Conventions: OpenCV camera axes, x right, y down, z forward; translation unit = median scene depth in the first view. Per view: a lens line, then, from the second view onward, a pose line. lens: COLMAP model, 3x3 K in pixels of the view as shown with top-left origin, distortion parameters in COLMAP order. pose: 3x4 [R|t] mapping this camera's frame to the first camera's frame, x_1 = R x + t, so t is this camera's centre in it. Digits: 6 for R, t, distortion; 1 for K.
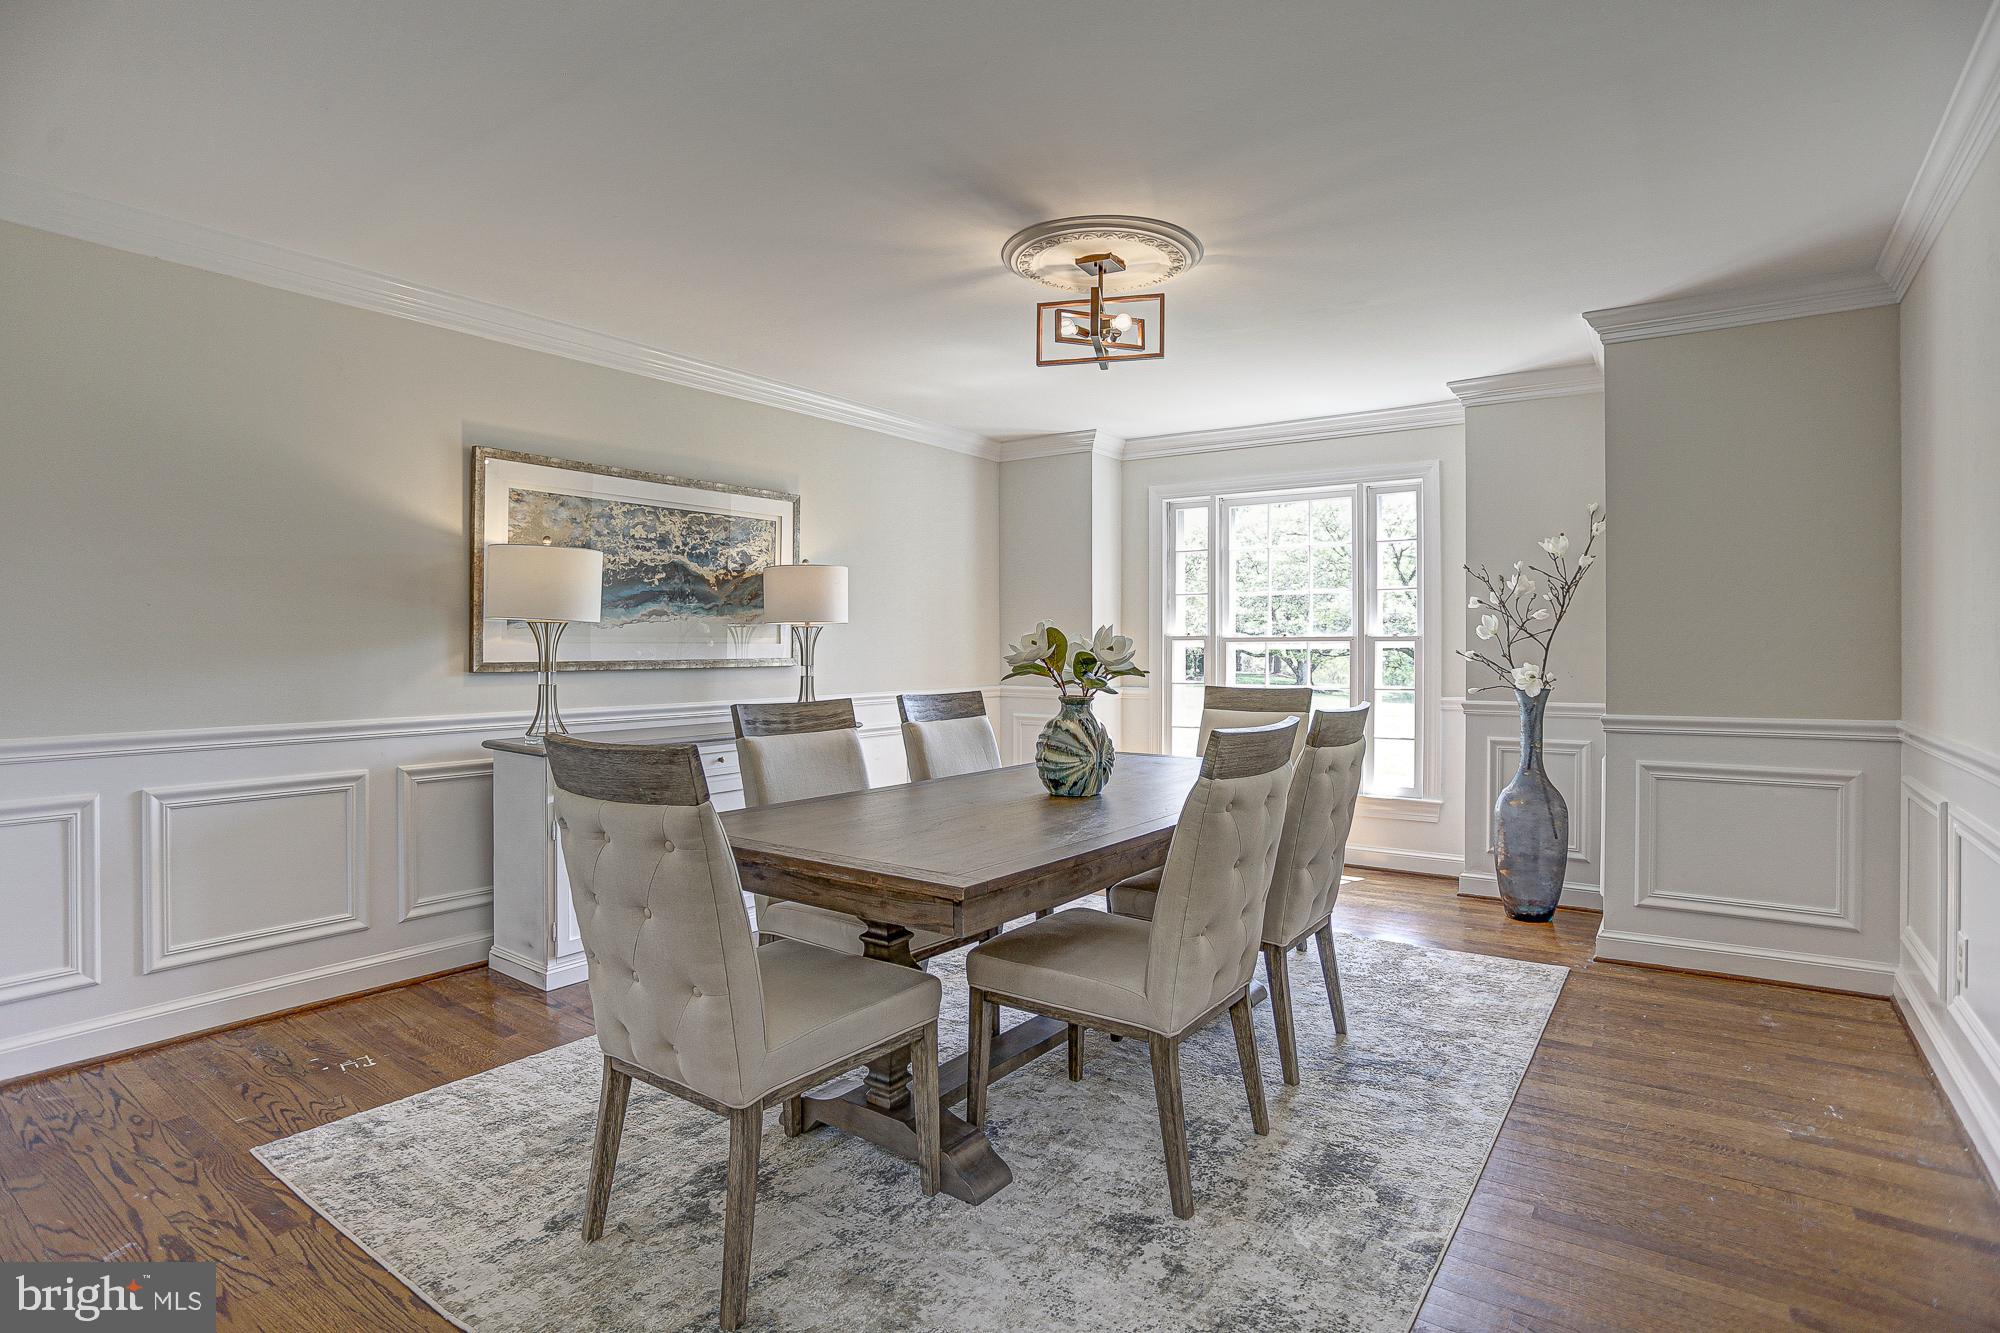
lens RADIAL K [[1001.6, 0, 1000.9], [0, 1001.6, 657.3], [0, 0, 1]] dist [-0.072973, 0.035055]
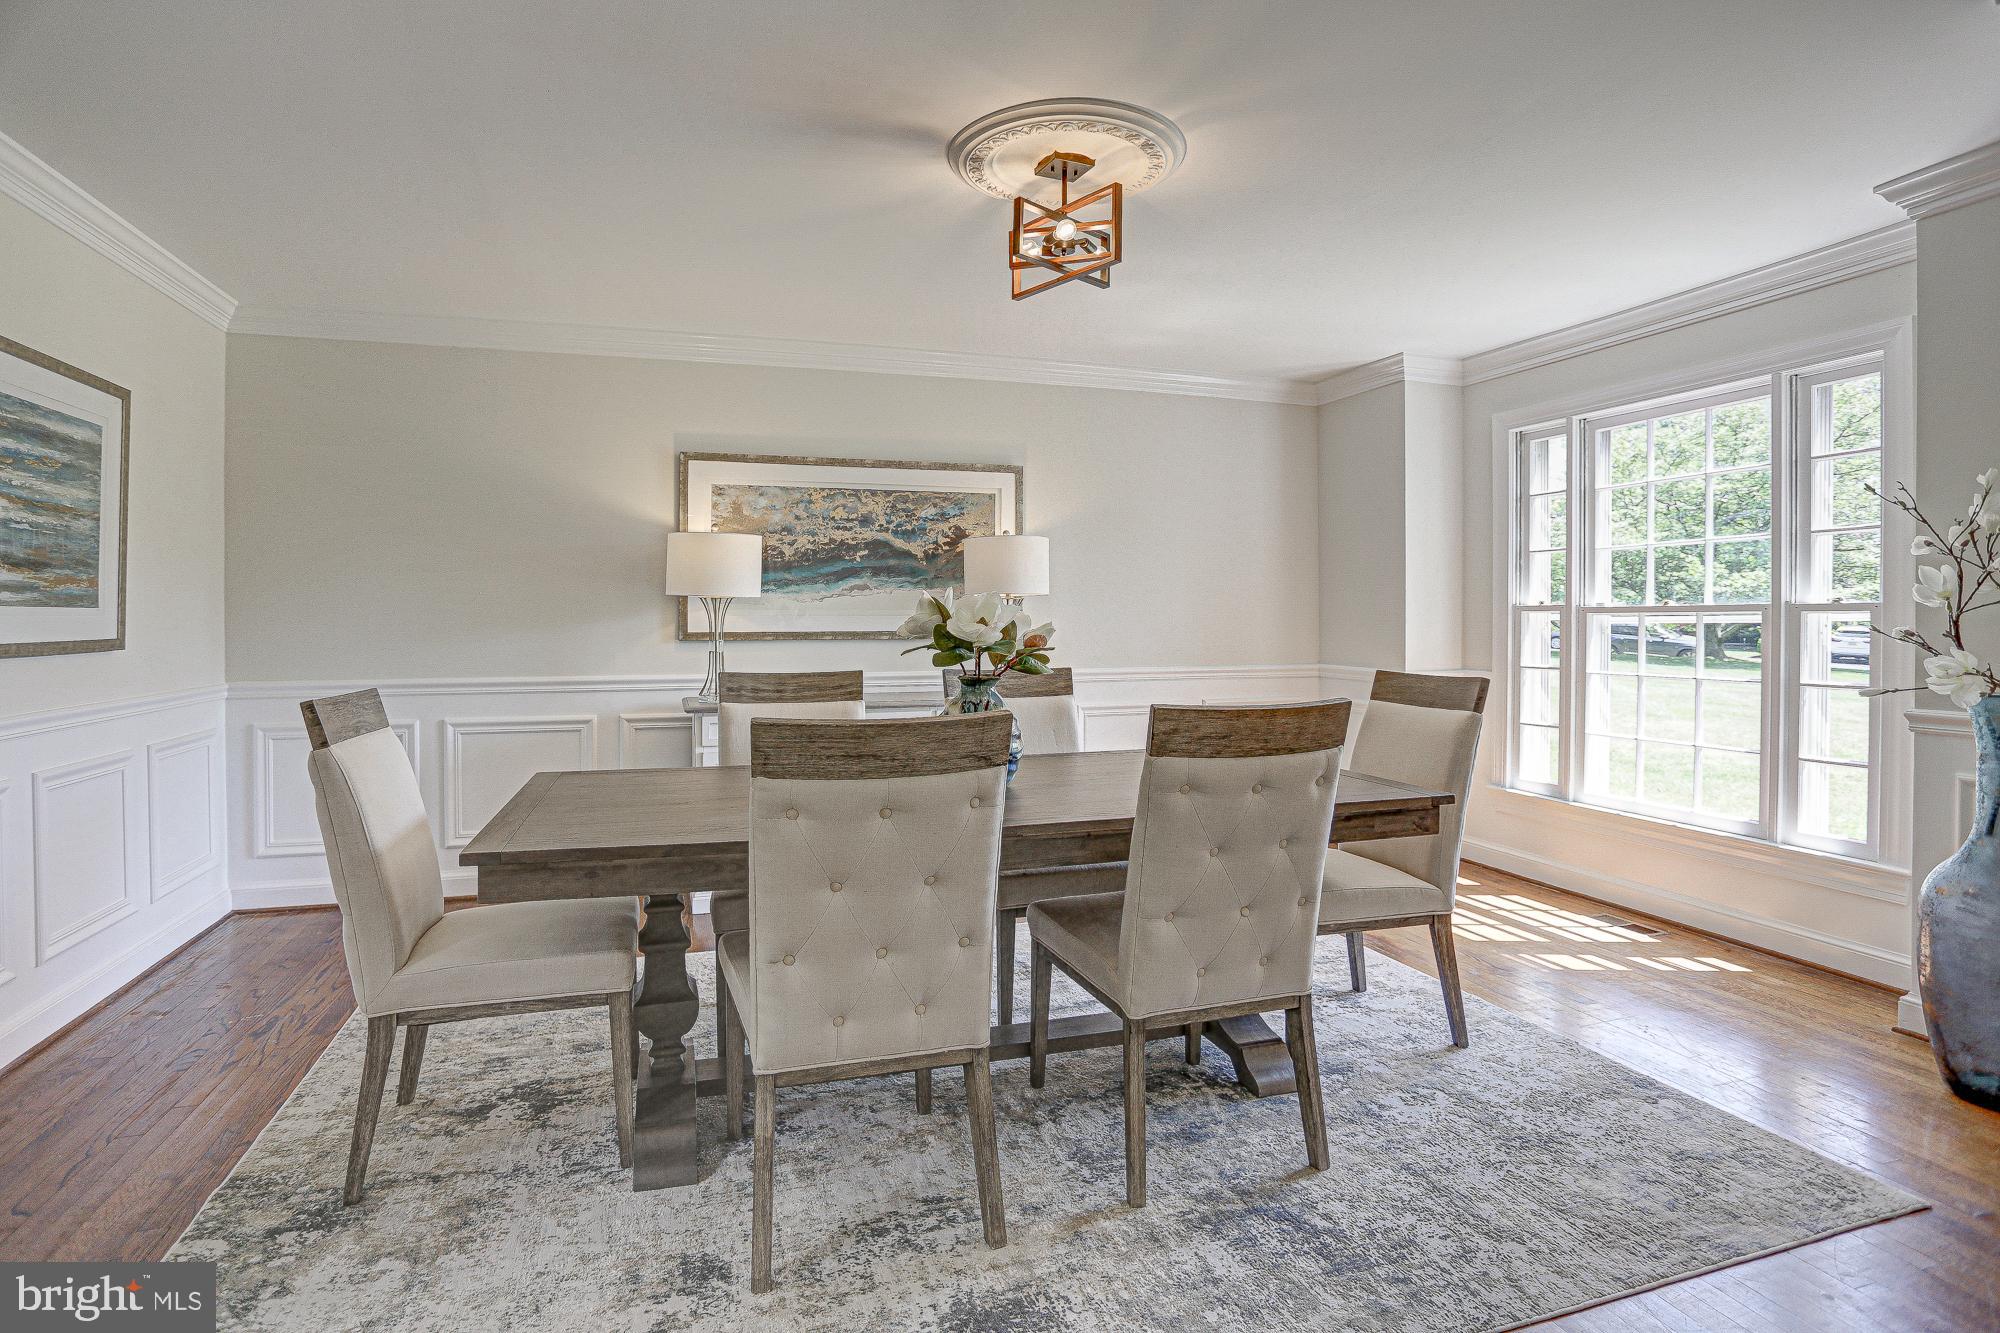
lens RADIAL K [[994.5, 0, 990.9], [0, 994.5, 626.4], [0, 0, 1]] dist [-0.073057, 0.034402]
pose [[0.801149, 0.004906, -0.598445, 0.423940], [-0.007254, 0.999973, -0.001513, -0.001635], [0.598421, 0.005553, 0.801163, 0.224207]]
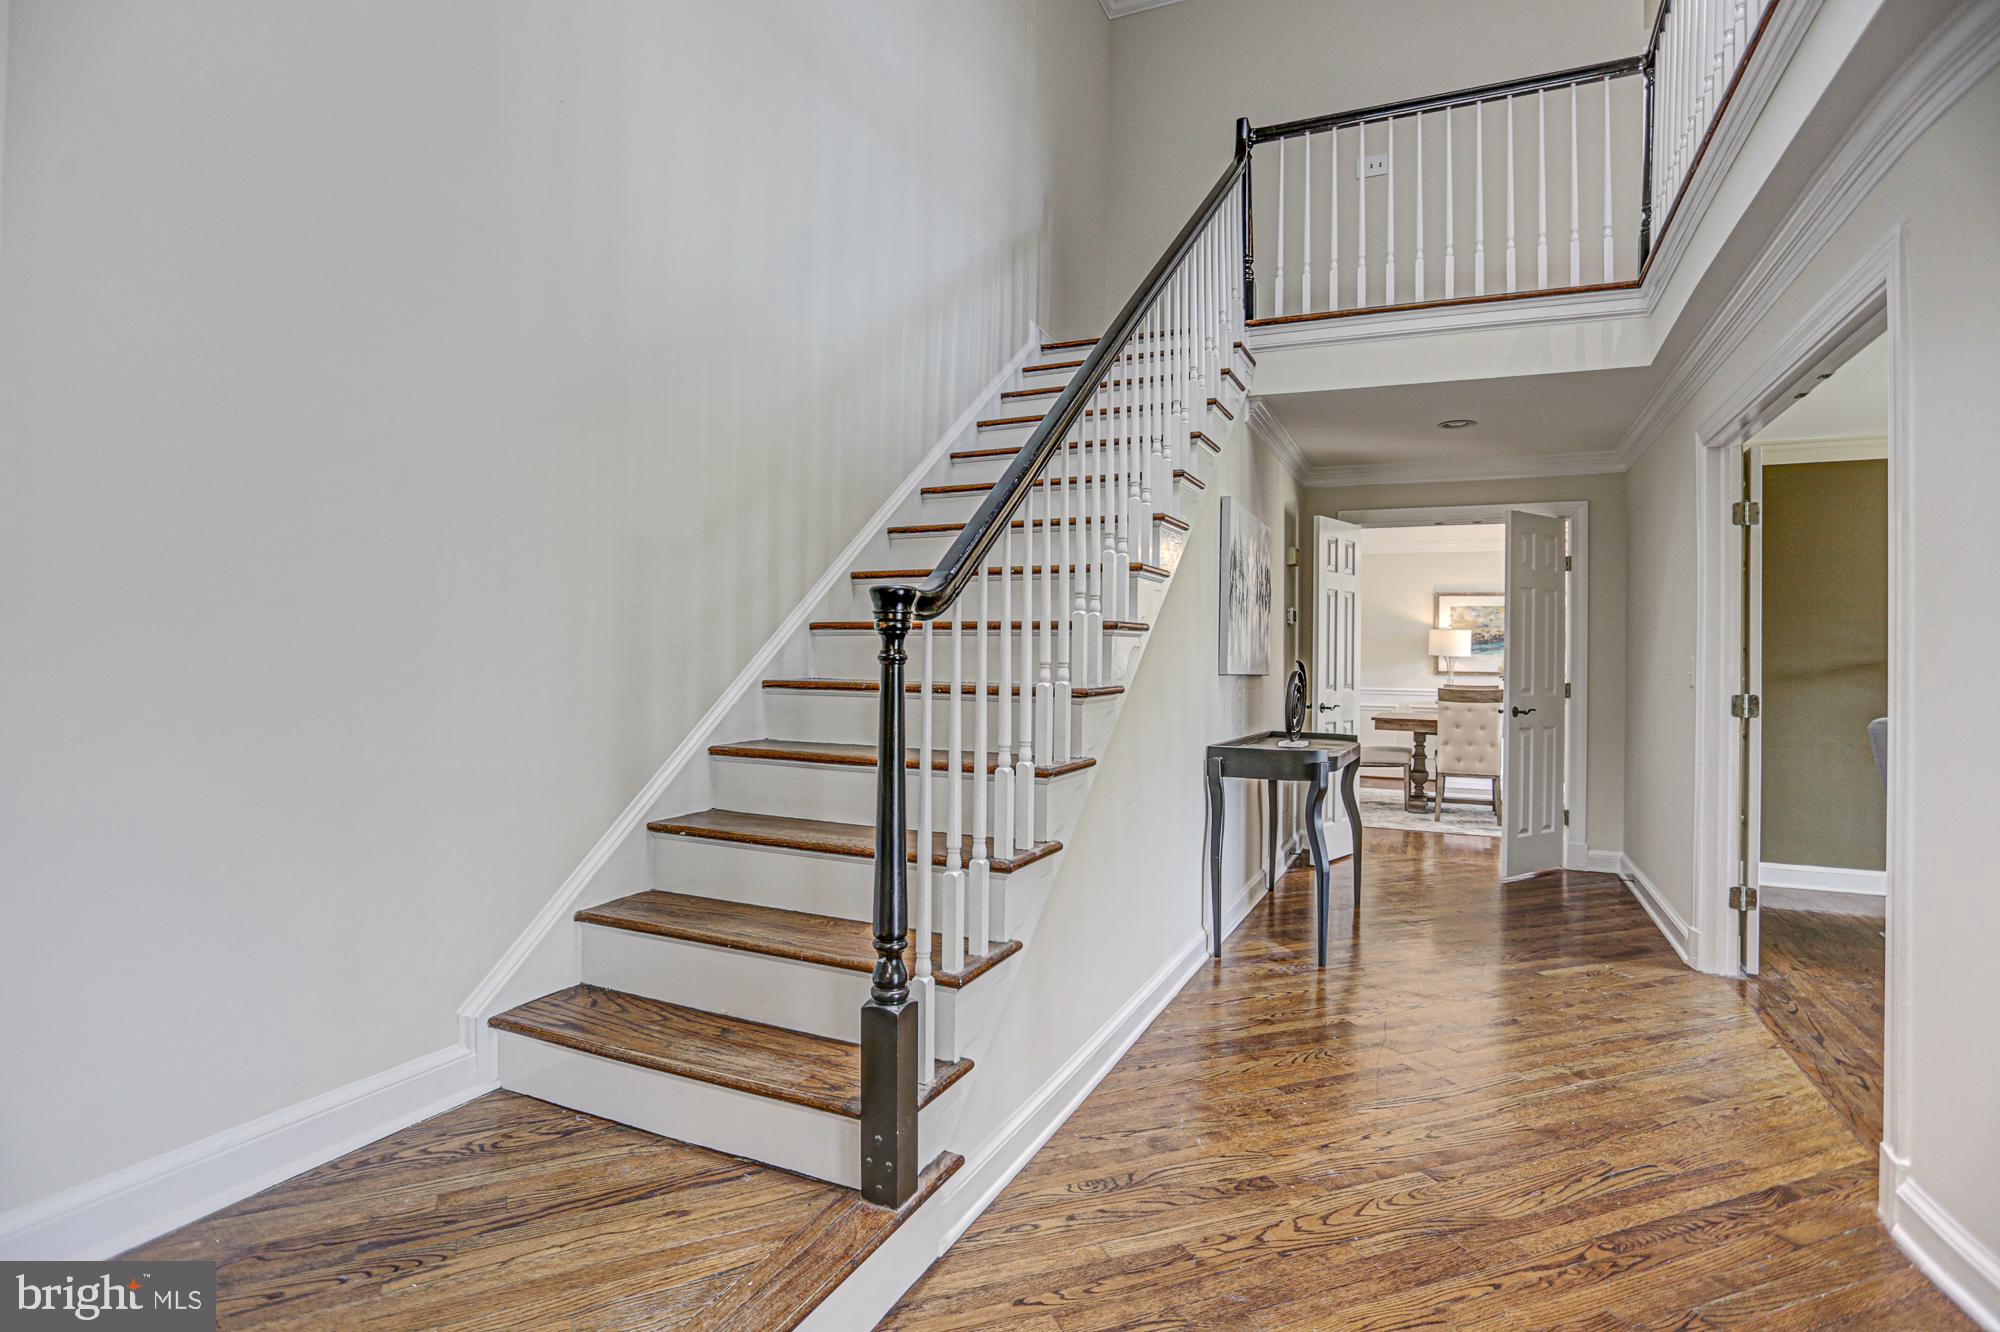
lens RADIAL K [[997.5, 0, 1000.0], [0, 997.5, 666.0], [0, 0, 1]] dist [-0.041129, 0.000540]
pose [[0.177529, 0.012296, -0.984039, 1.732456], [-0.023770, 0.999684, 0.008203, -0.001614], [0.983829, 0.021934, 0.177765, -0.616629]]
